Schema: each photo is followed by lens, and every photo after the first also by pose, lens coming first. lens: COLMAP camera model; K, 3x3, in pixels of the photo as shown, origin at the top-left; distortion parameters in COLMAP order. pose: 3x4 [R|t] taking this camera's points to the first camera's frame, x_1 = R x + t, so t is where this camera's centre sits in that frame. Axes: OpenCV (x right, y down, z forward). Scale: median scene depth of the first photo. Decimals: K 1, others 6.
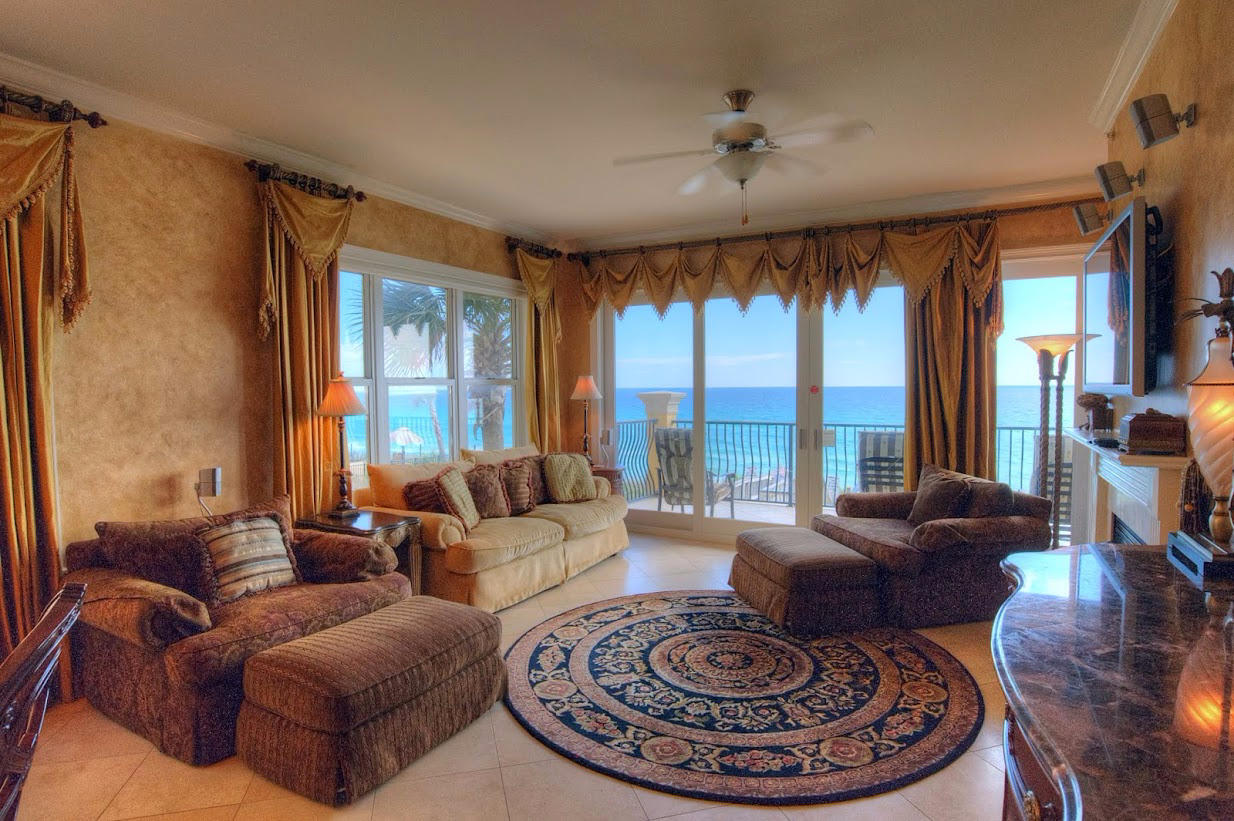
lens RADIAL K [[654.0, 0, 621.9], [0, 654.0, 417.4], [0, 0, 1]] dist [-0.075594, 0.025590]
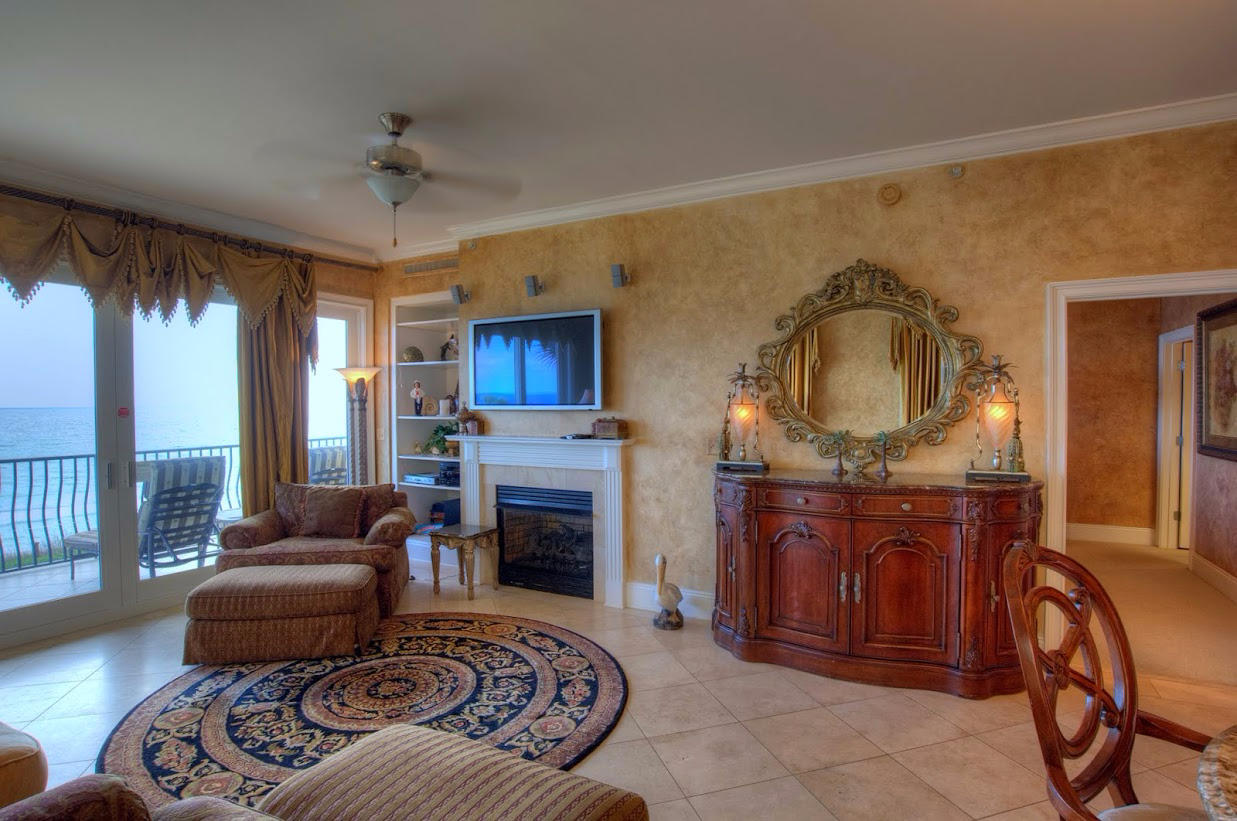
lens RADIAL K [[635.4, 0, 617.4], [0, 635.4, 418.4], [0, 0, 1]] dist [-0.073872, 0.028008]
pose [[-0.013818, -0.014141, 0.999805, -0.598509], [0.051833, 0.998545, 0.014840, -0.019469], [-0.998560, 0.052028, -0.013065, 0.512097]]
